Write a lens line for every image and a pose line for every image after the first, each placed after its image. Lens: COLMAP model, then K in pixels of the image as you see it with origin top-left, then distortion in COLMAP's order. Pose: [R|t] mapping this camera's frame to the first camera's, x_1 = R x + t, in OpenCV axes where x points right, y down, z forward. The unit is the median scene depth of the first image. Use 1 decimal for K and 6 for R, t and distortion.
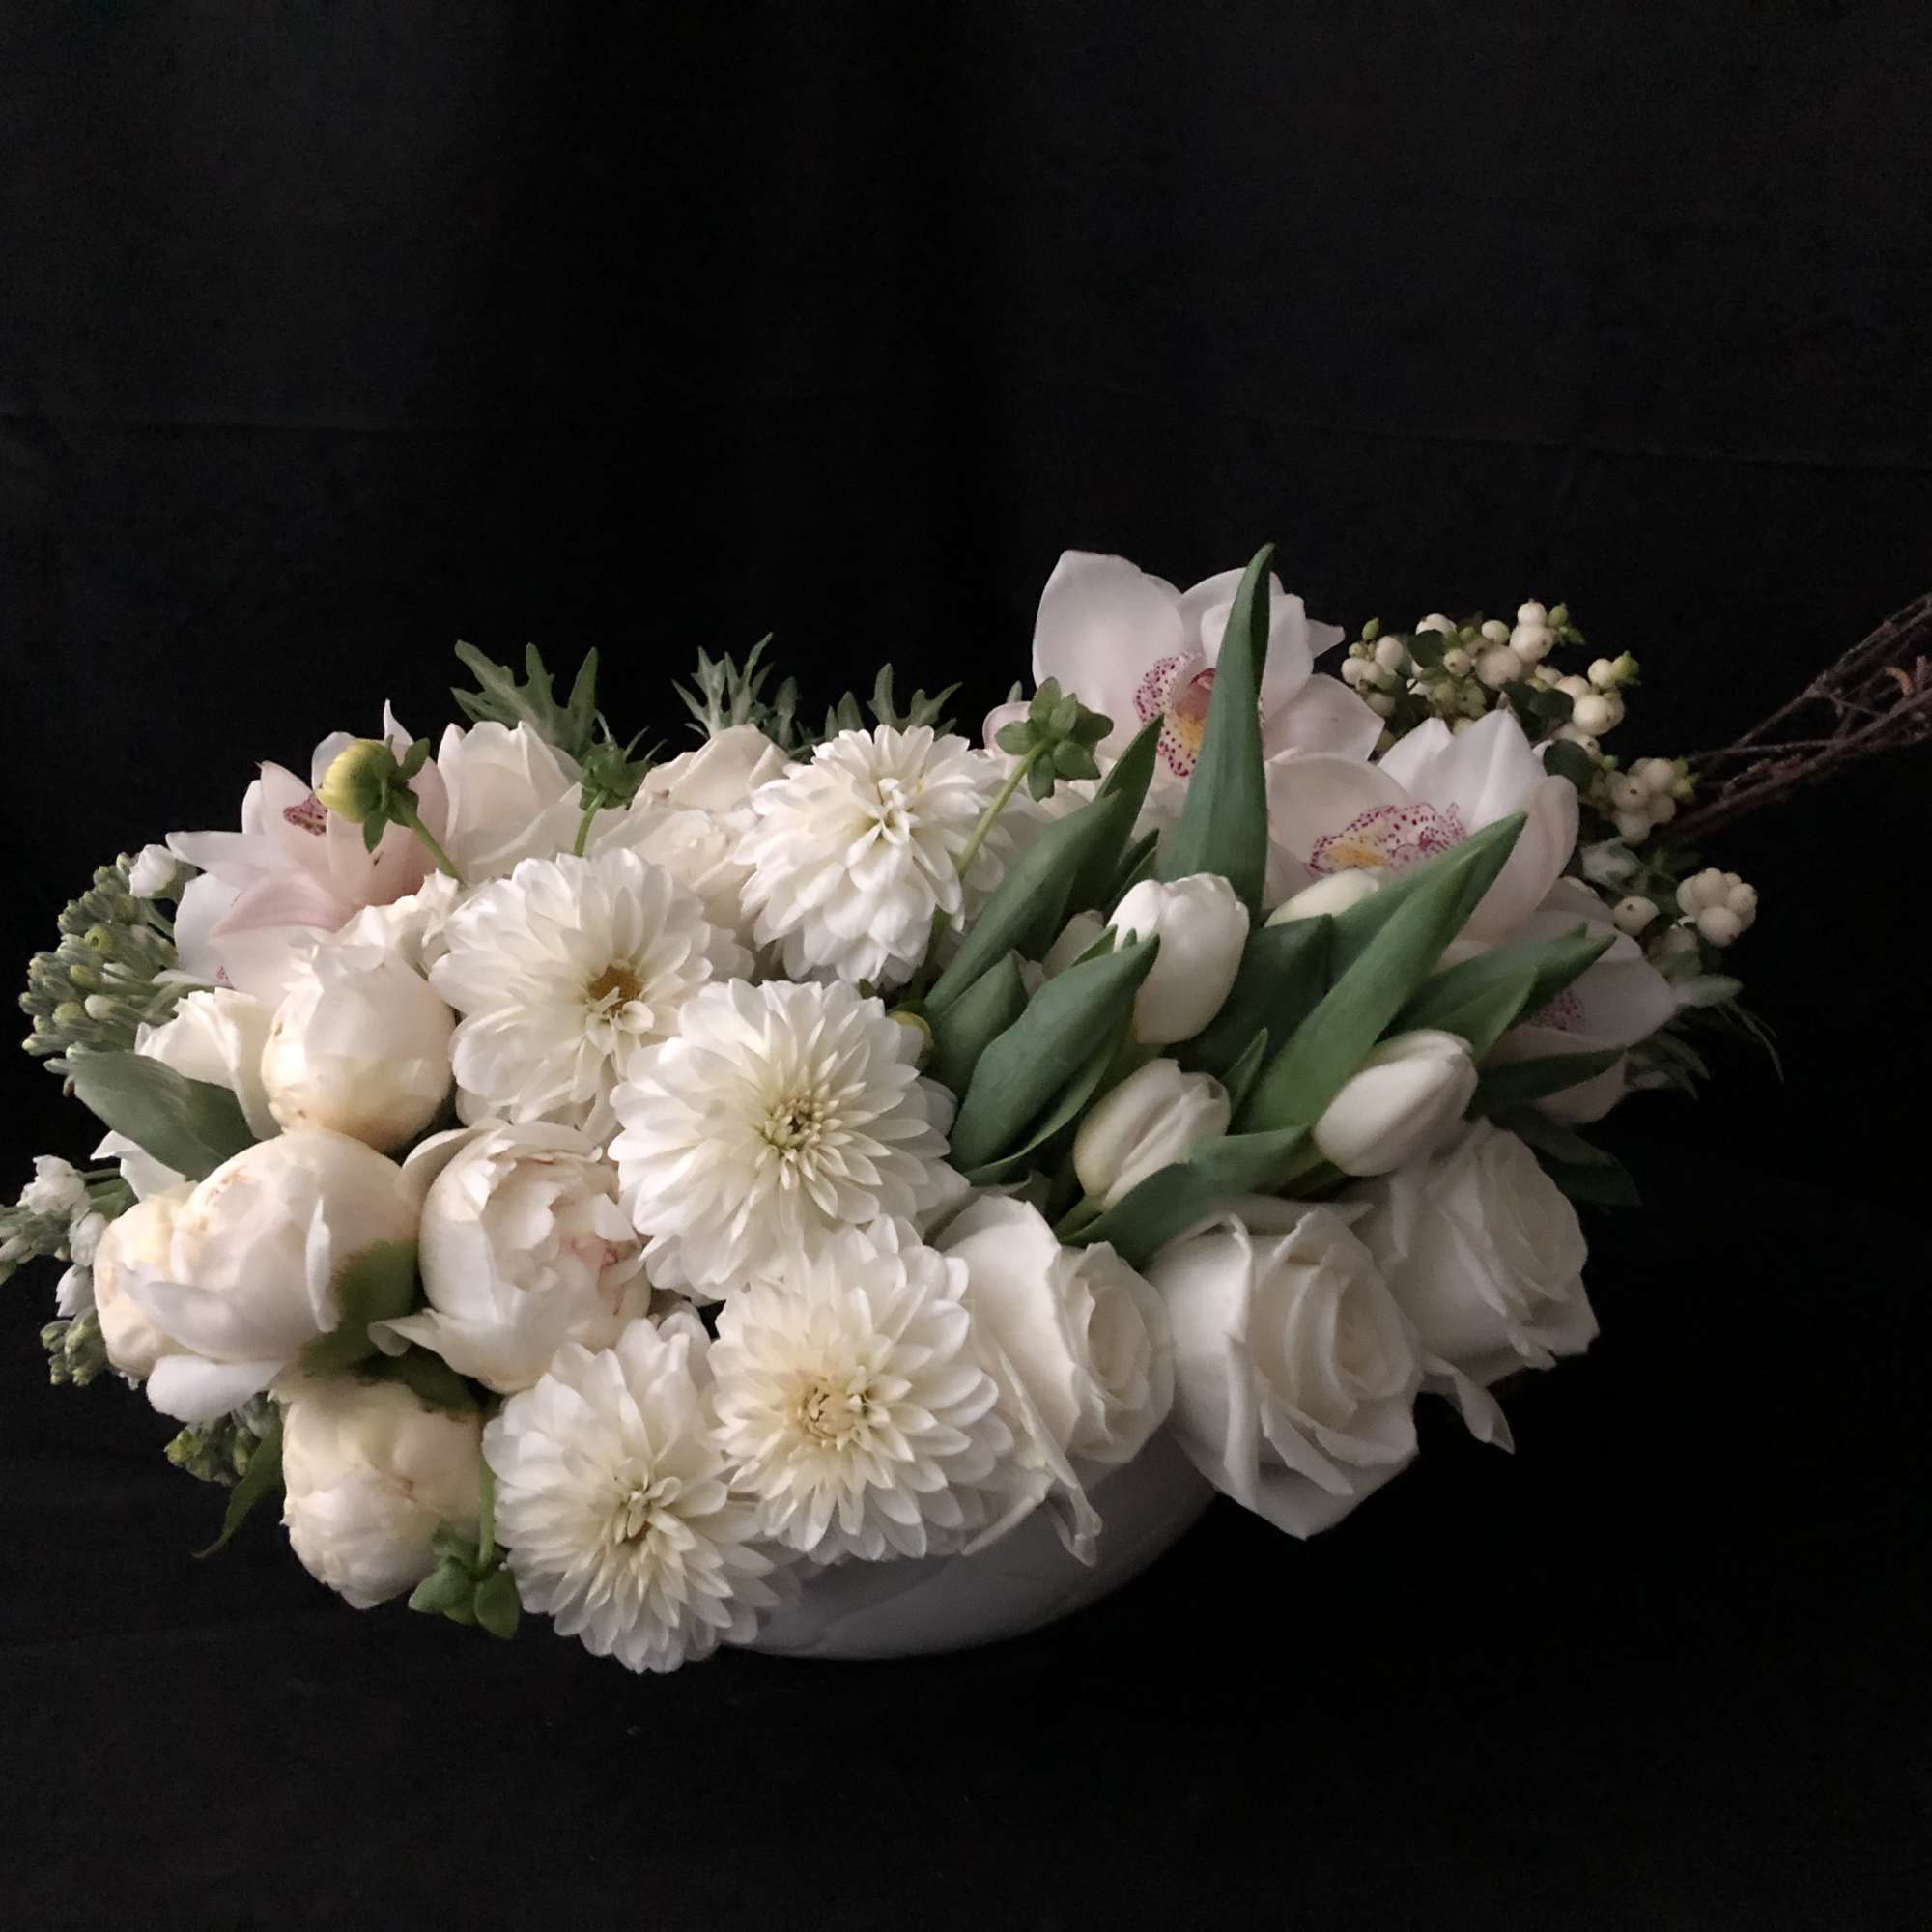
lens RADIAL K [[2082.8, 0, 934.5], [0, 2082.8, 967.6], [0, 0, 1]] dist [0.136077, -0.332607]
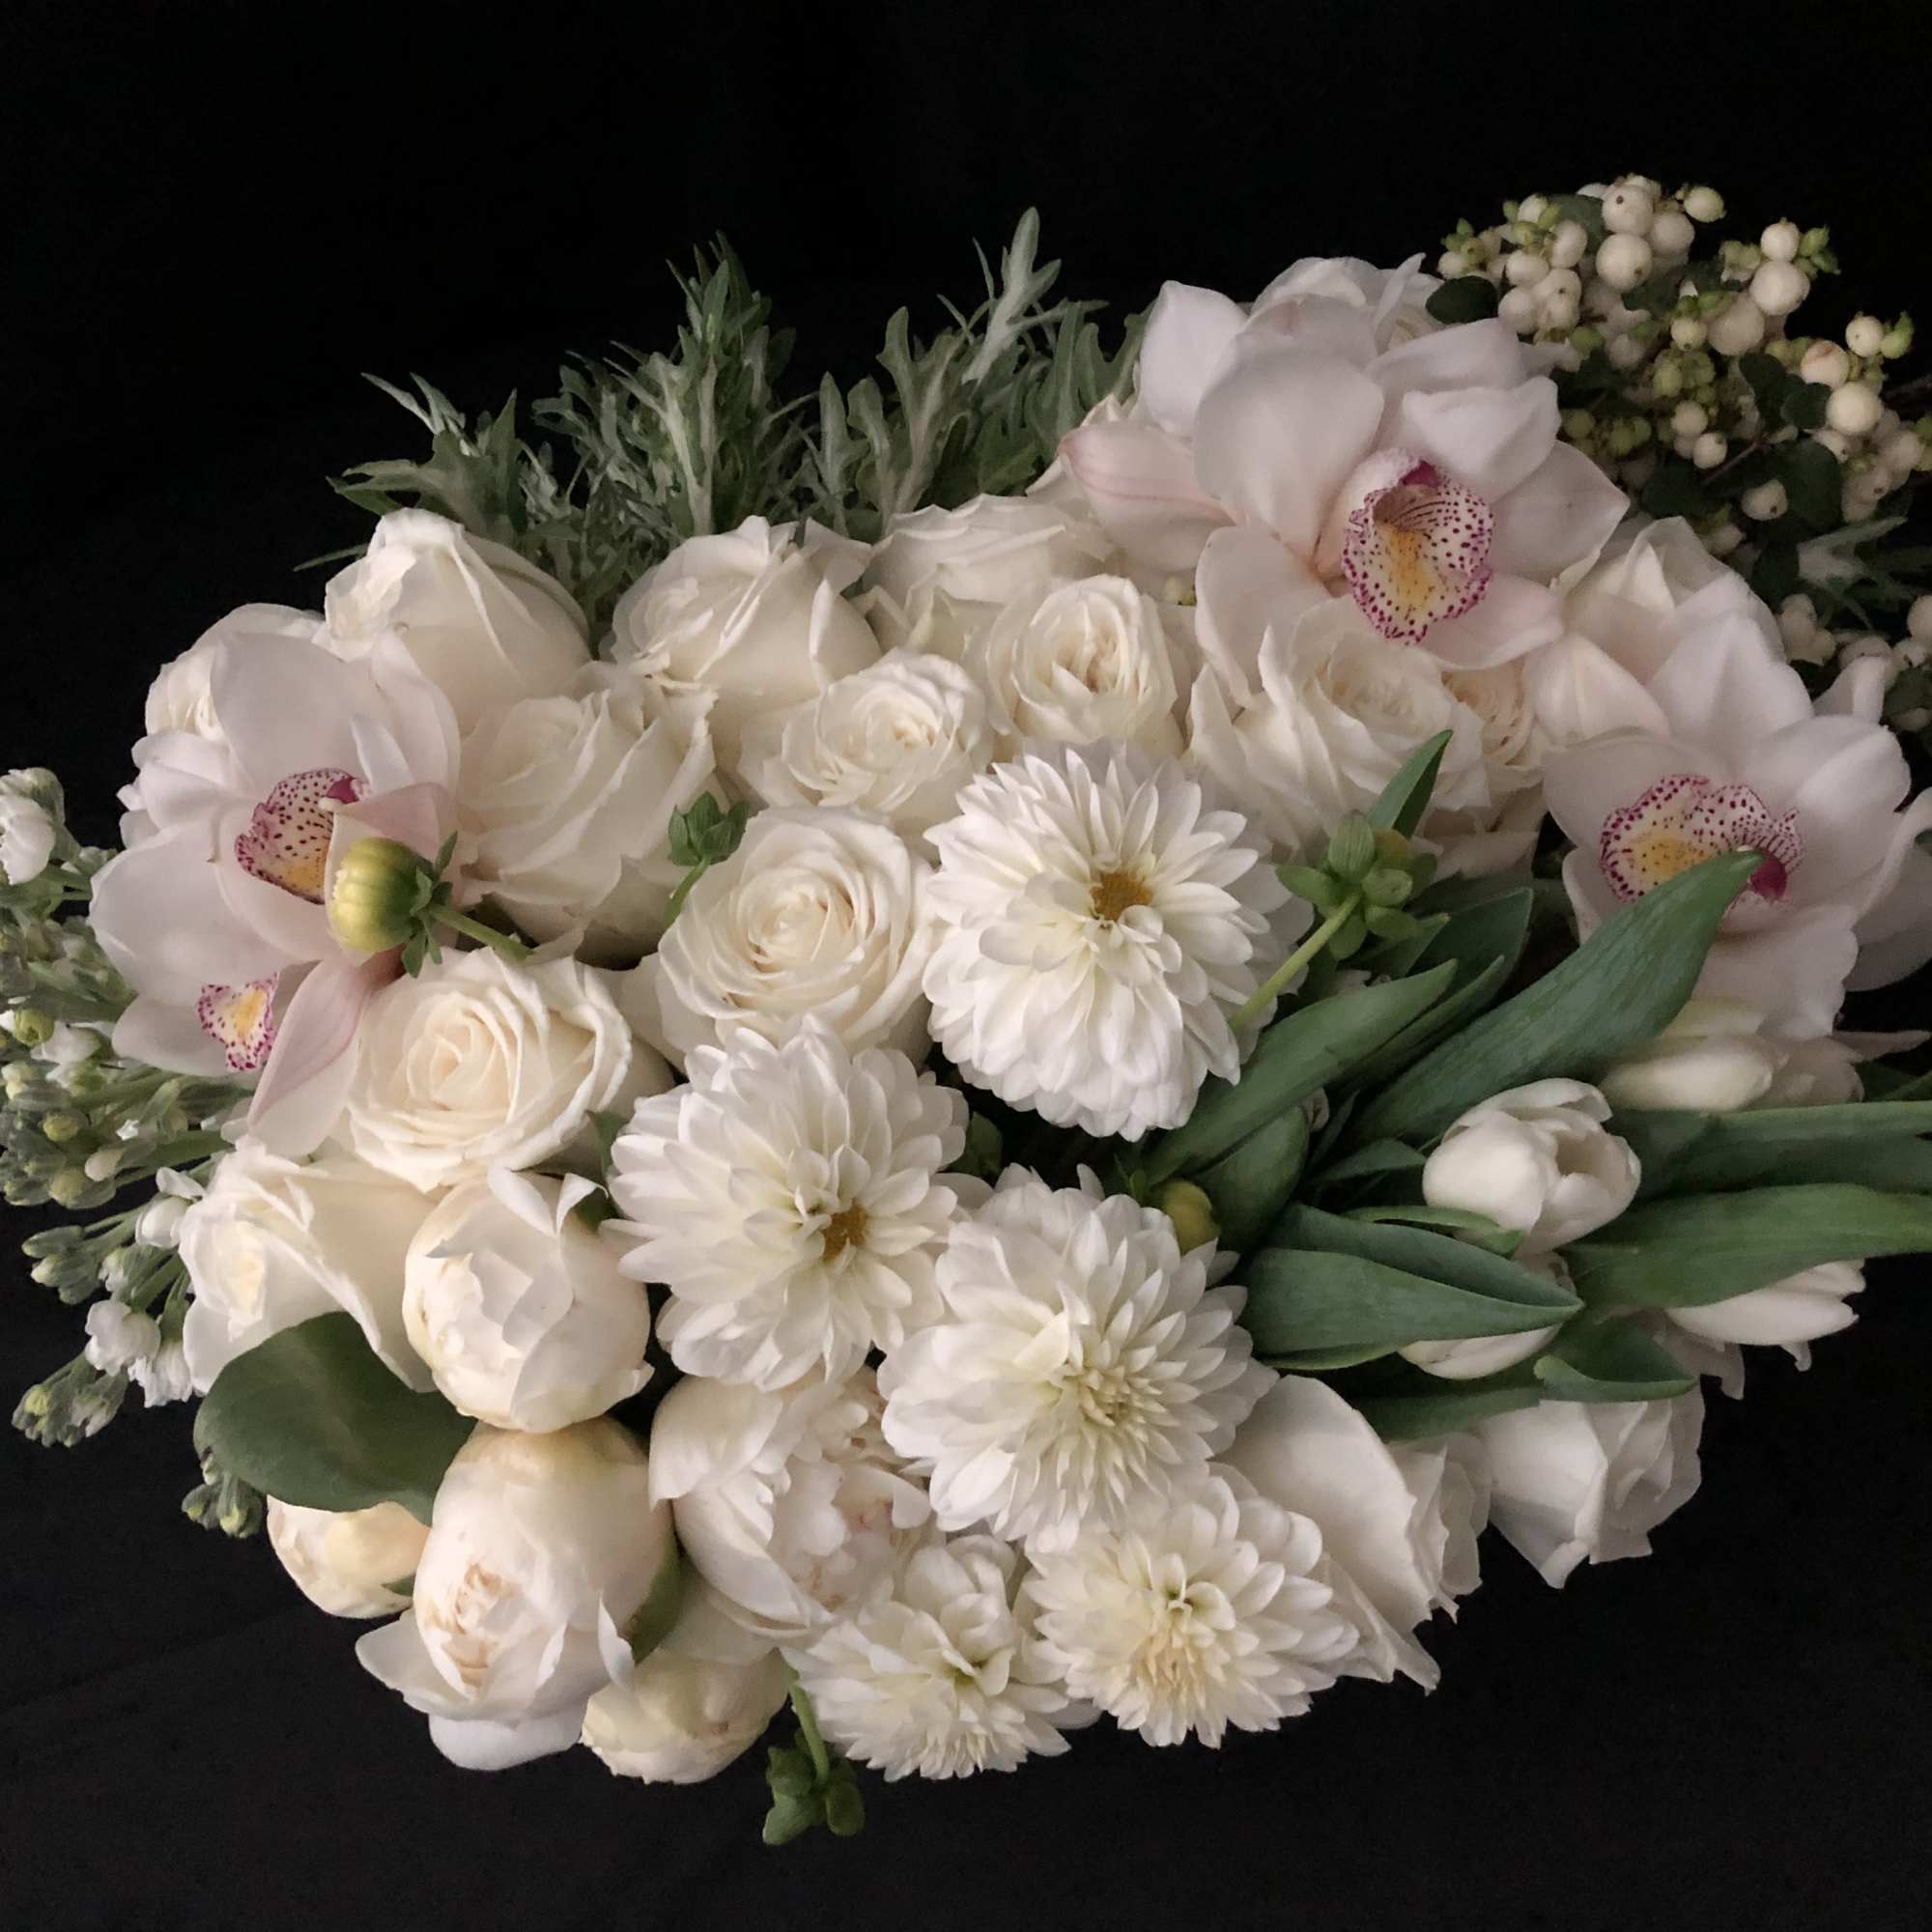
lens RADIAL K [[2085.2, 0, 963.2], [0, 2085.2, 1008.9], [0, 0, 1]] dist [0.125518, -0.380227]
pose [[0.974337, -0.182605, 0.131617, -0.196835], [0.061418, 0.778201, 0.625005, -0.567577], [-0.216554, -0.600882, 0.769445, 0.402979]]
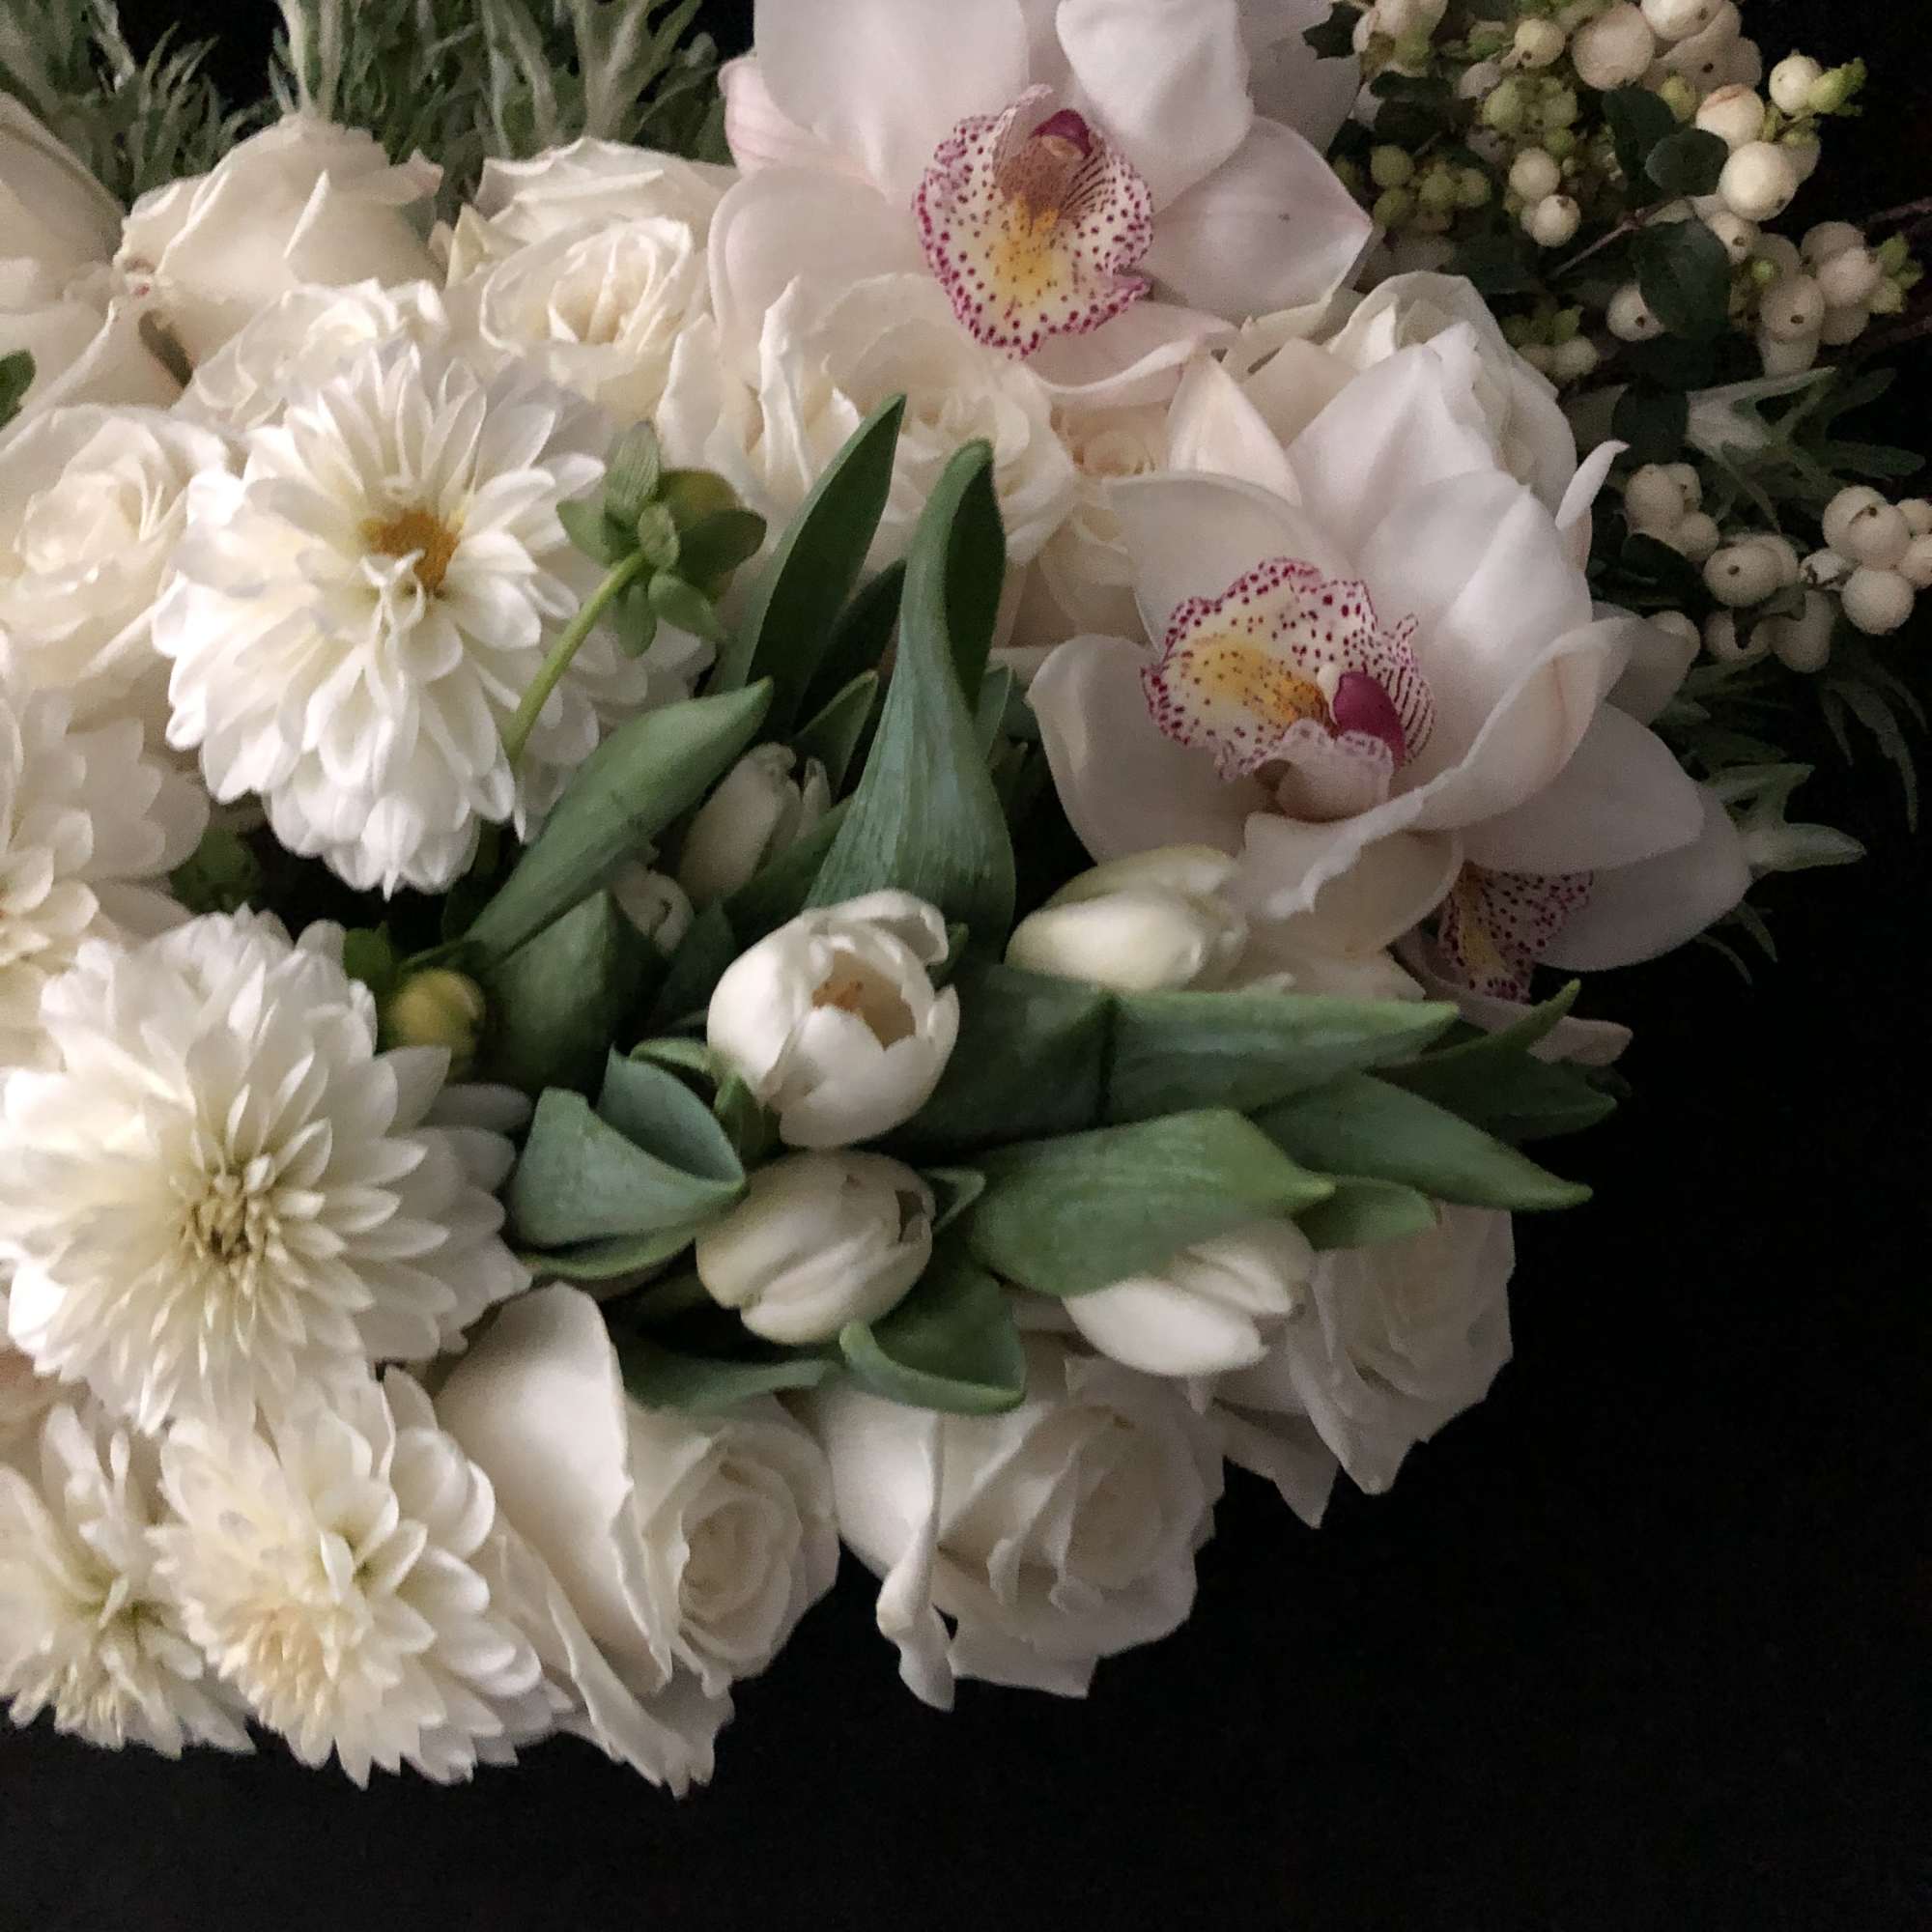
lens RADIAL K [[2082.8, 0, 934.5], [0, 2082.8, 967.6], [0, 0, 1]] dist [0.136077, -0.332607]
pose [[0.998668, 0.038584, -0.034246, 0.149422], [-0.012898, 0.829471, 0.558401, -0.317039], [0.049951, -0.557216, 0.828864, 0.500951]]
